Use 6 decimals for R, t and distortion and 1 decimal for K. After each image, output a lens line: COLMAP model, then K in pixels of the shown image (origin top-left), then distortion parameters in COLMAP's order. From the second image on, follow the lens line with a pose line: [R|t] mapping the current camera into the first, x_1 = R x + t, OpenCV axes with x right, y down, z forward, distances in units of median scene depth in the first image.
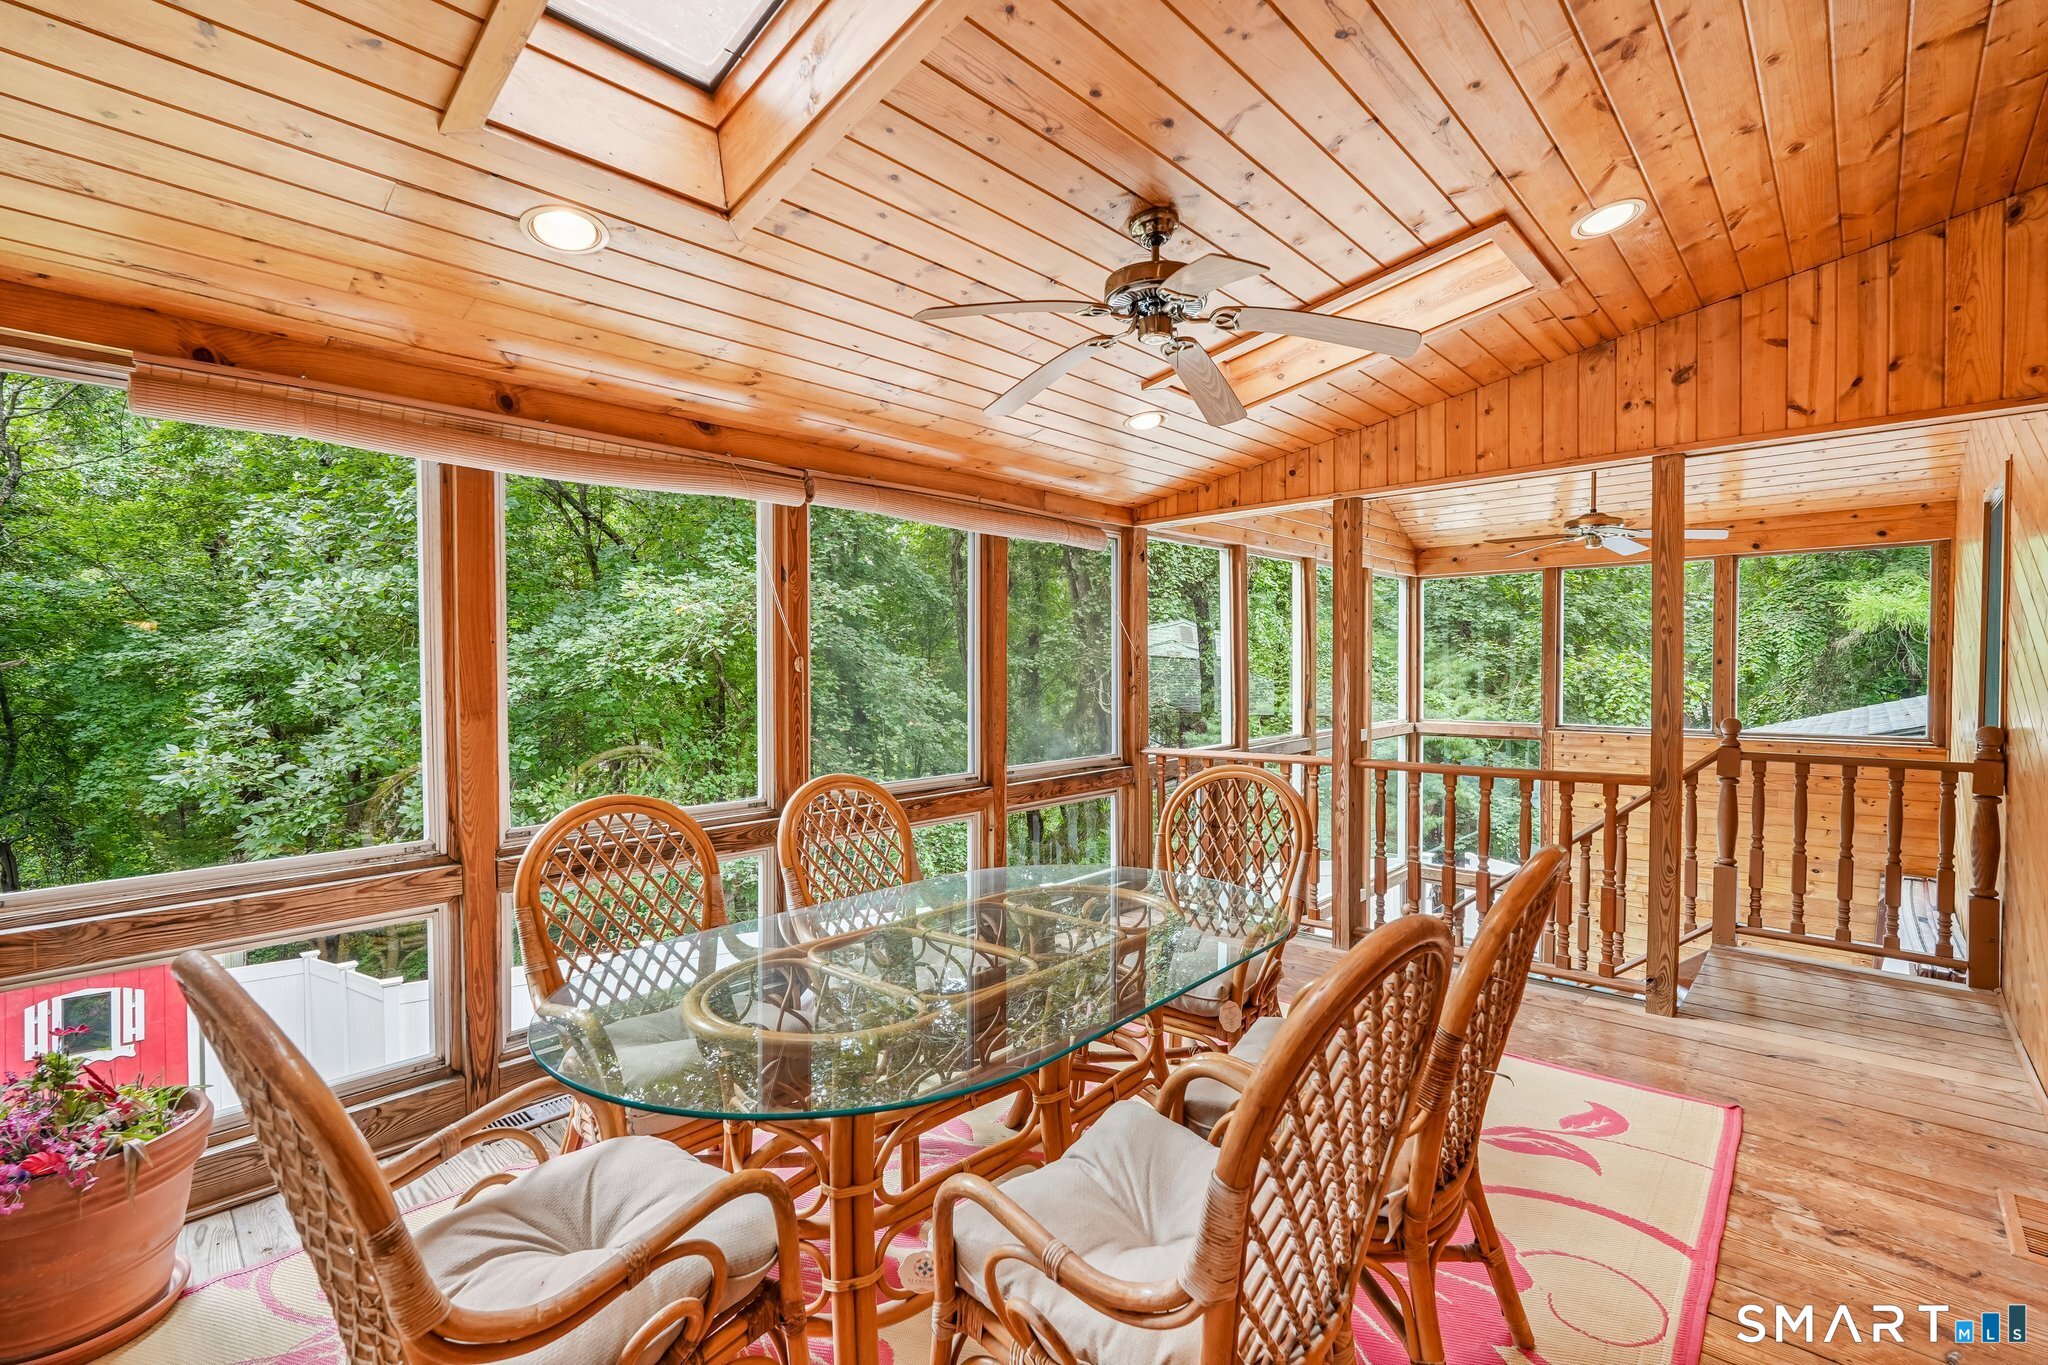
lens RADIAL K [[903.8, 0, 1027.5], [0, 903.8, 675.9], [0, 0, 1]] dist [-0.029571, 0.013946]
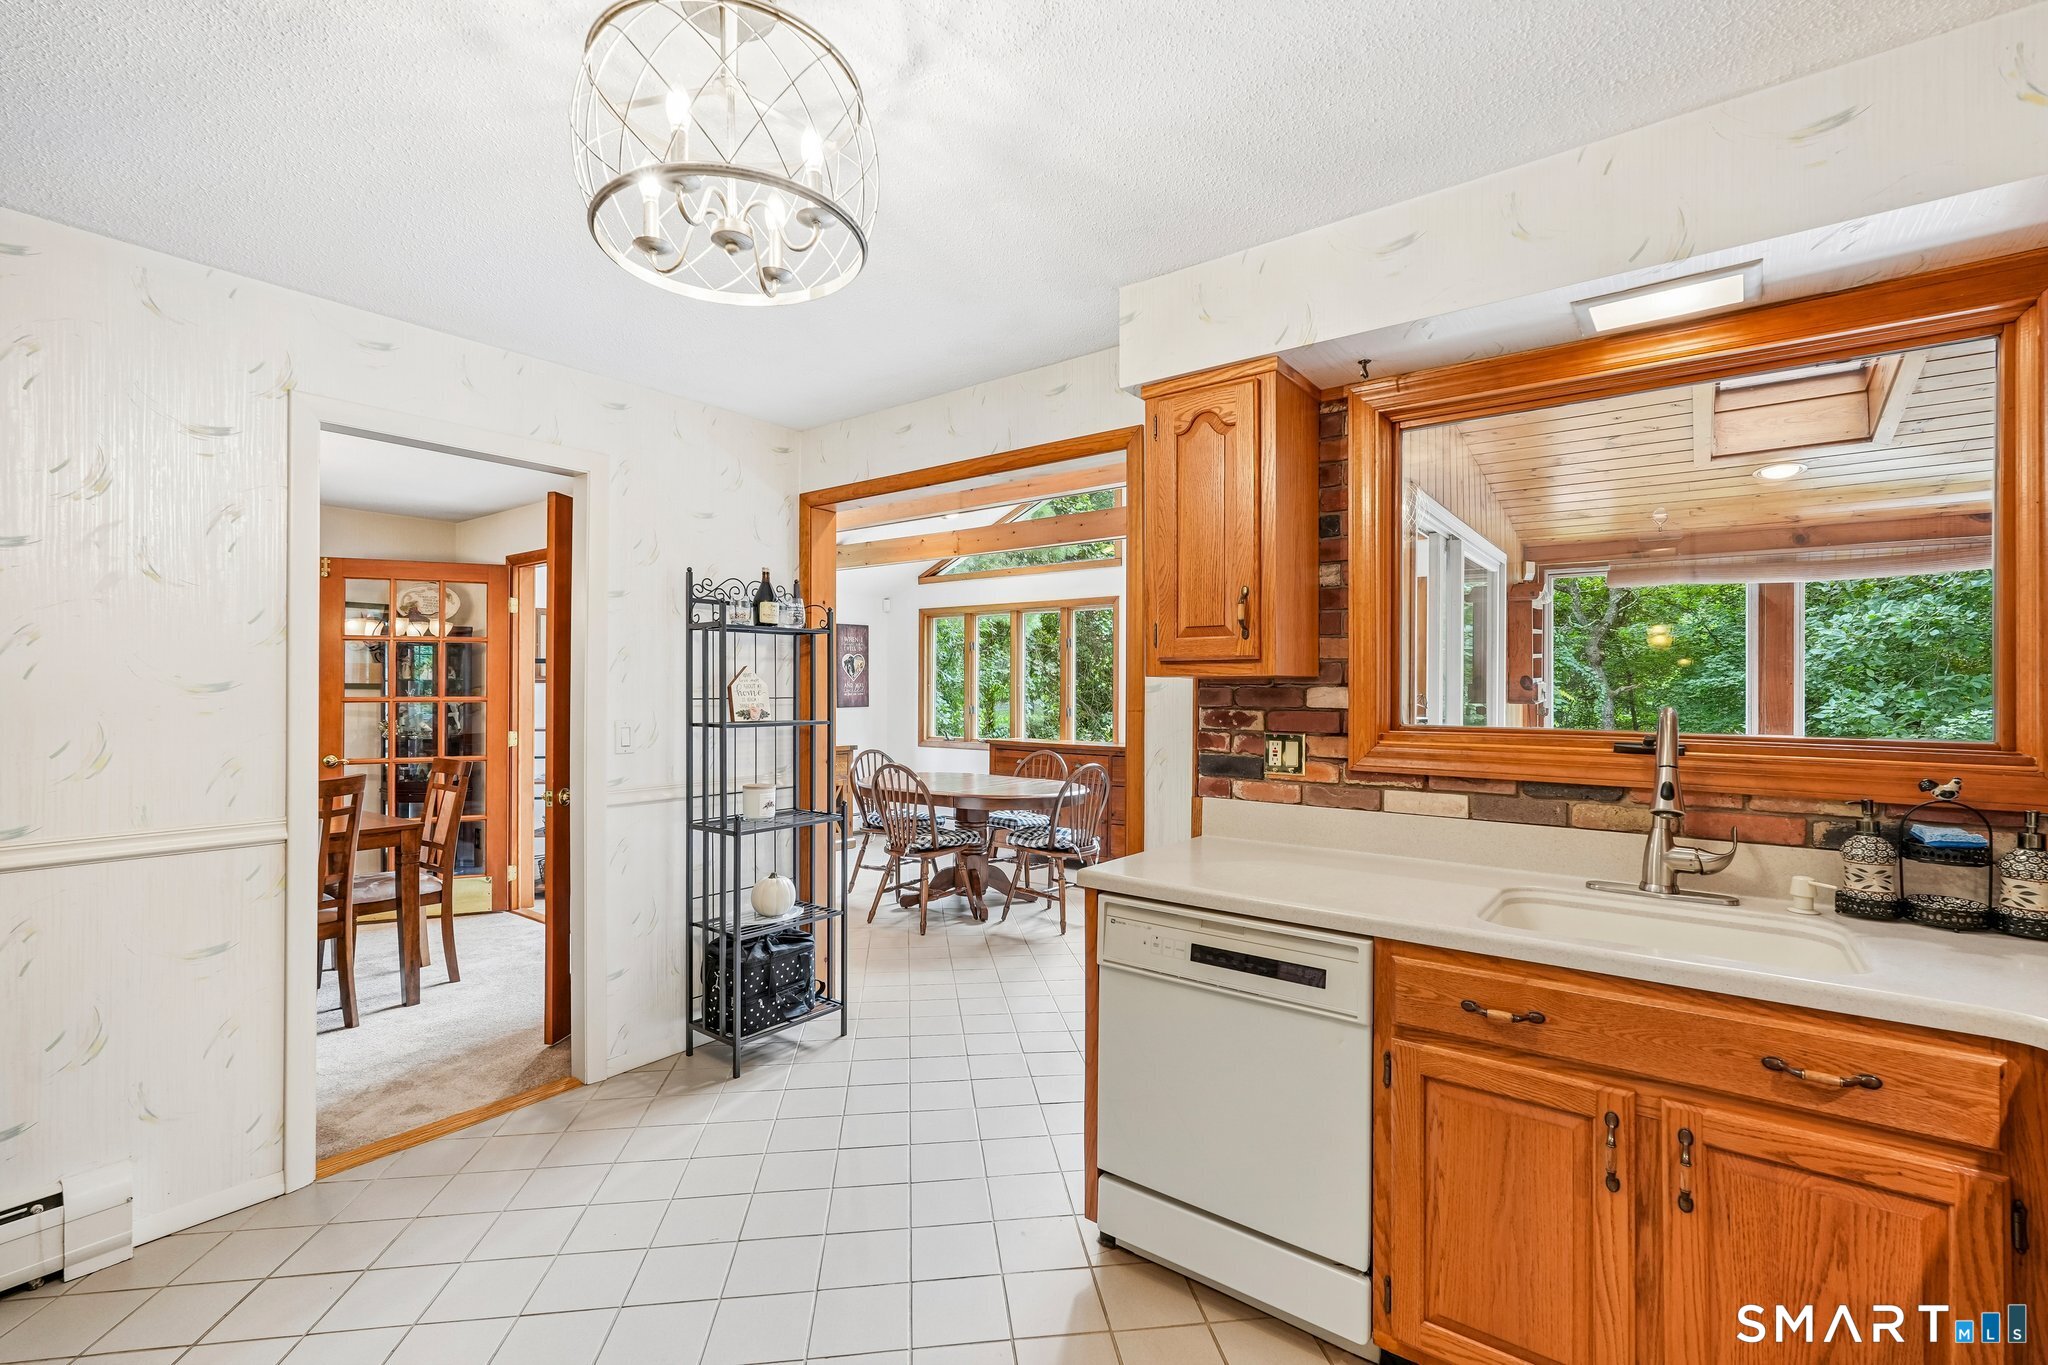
lens RADIAL K [[903.8, 0, 1027.5], [0, 903.8, 675.9], [0, 0, 1]] dist [-0.029571, 0.013946]
pose [[0.107643, -0.002882, -0.994185, 0.192015], [-0.022441, 0.999734, -0.005328, -0.003223], [0.993936, 0.022884, 0.107550, -0.125688]]
